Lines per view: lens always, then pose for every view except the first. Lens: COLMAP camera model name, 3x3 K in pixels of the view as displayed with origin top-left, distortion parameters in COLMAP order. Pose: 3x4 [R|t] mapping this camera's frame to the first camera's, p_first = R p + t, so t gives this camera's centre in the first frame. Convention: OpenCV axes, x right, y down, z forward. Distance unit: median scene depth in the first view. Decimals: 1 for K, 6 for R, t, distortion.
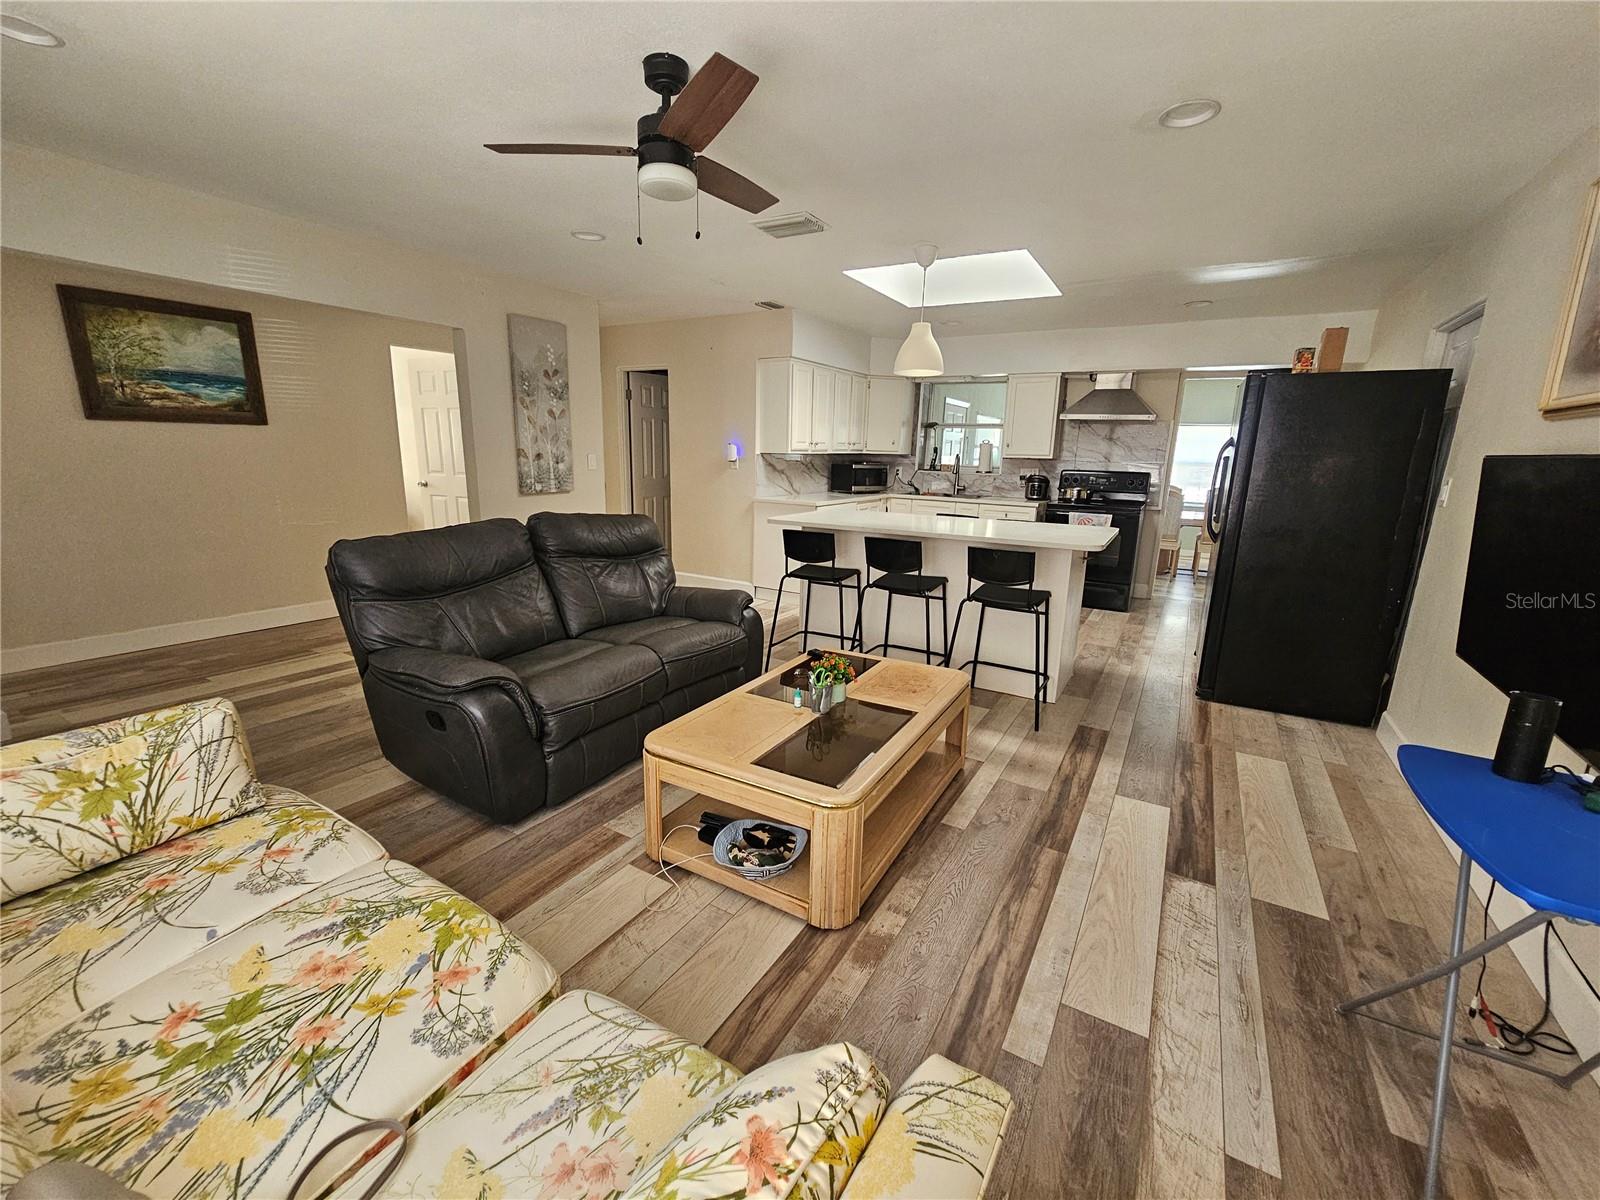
lens RADIAL K [[655.6, 0, 799.2], [0, 655.6, 596.9], [0, 0, 1]] dist [-0.001941, 0.000253]
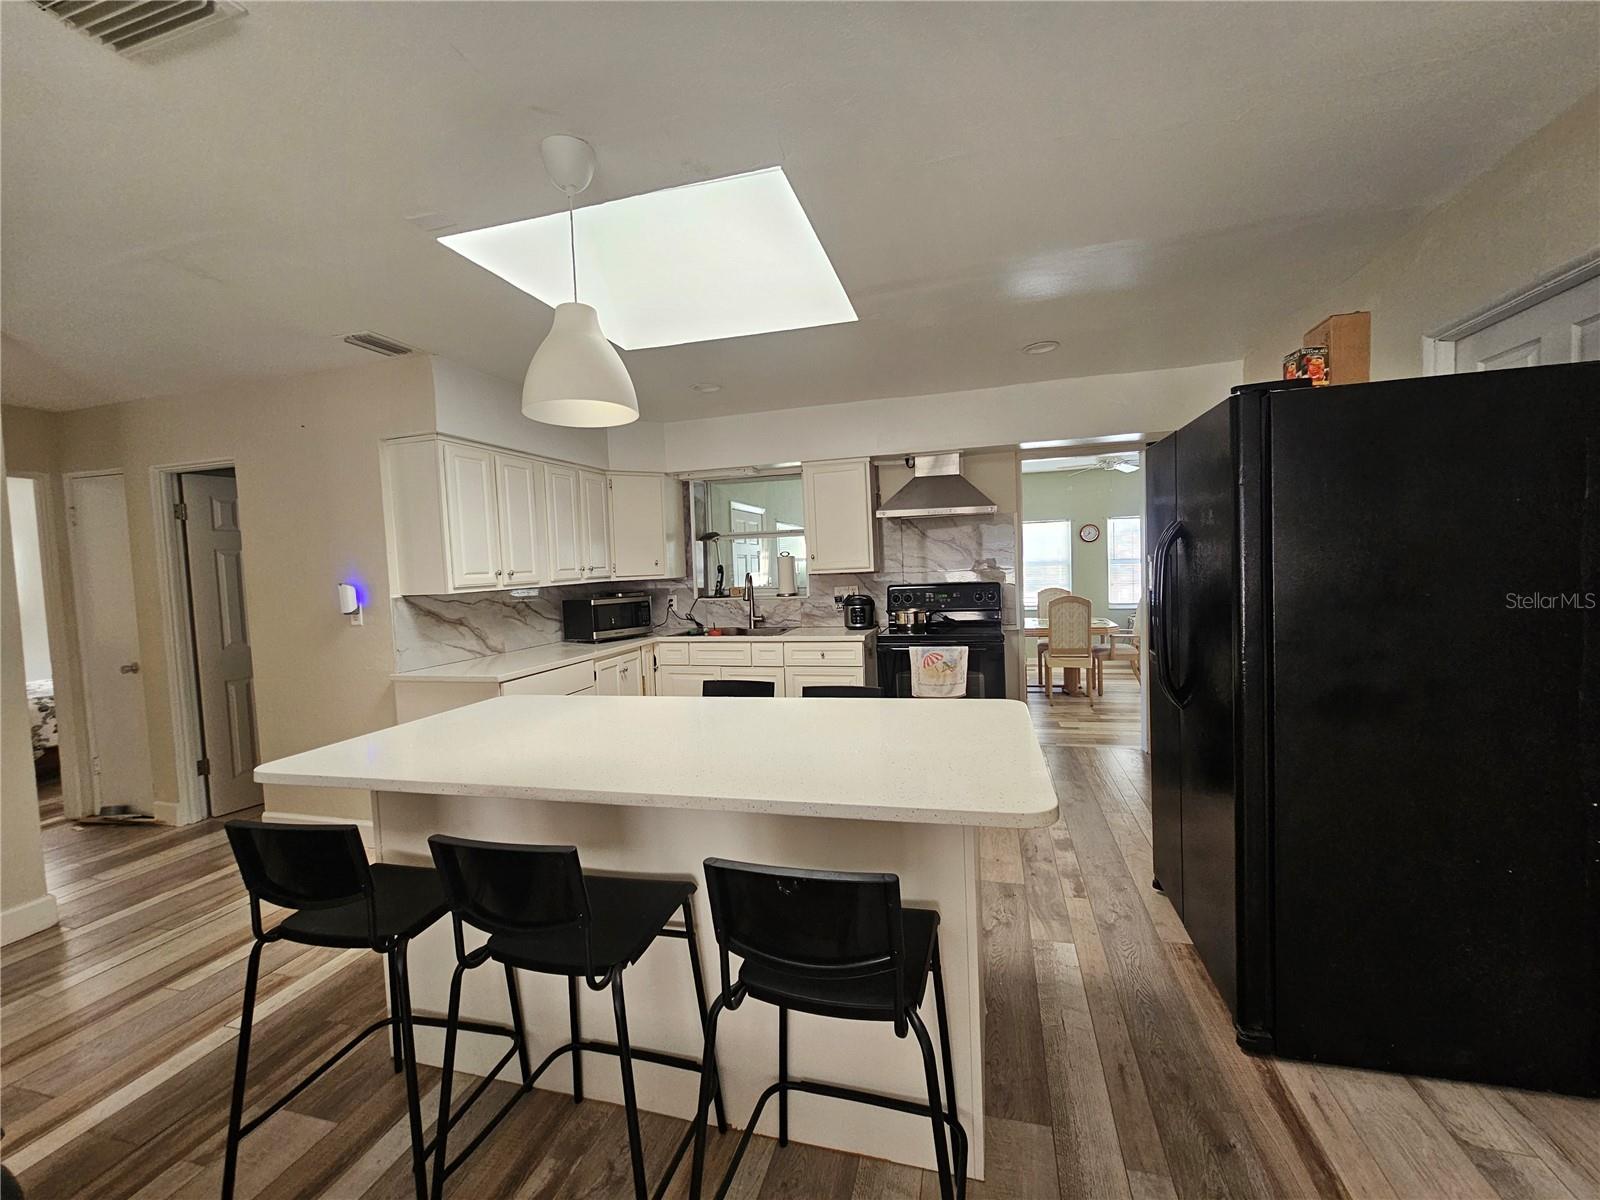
lens RADIAL K [[655.6, 0, 799.2], [0, 655.6, 596.9], [0, 0, 1]] dist [-0.001941, 0.000253]
pose [[0.963324, -0.075708, 0.257438, 0.116786], [0.119600, 0.979950, -0.159353, -0.076760], [-0.240212, 0.184298, 0.953065, 0.330470]]
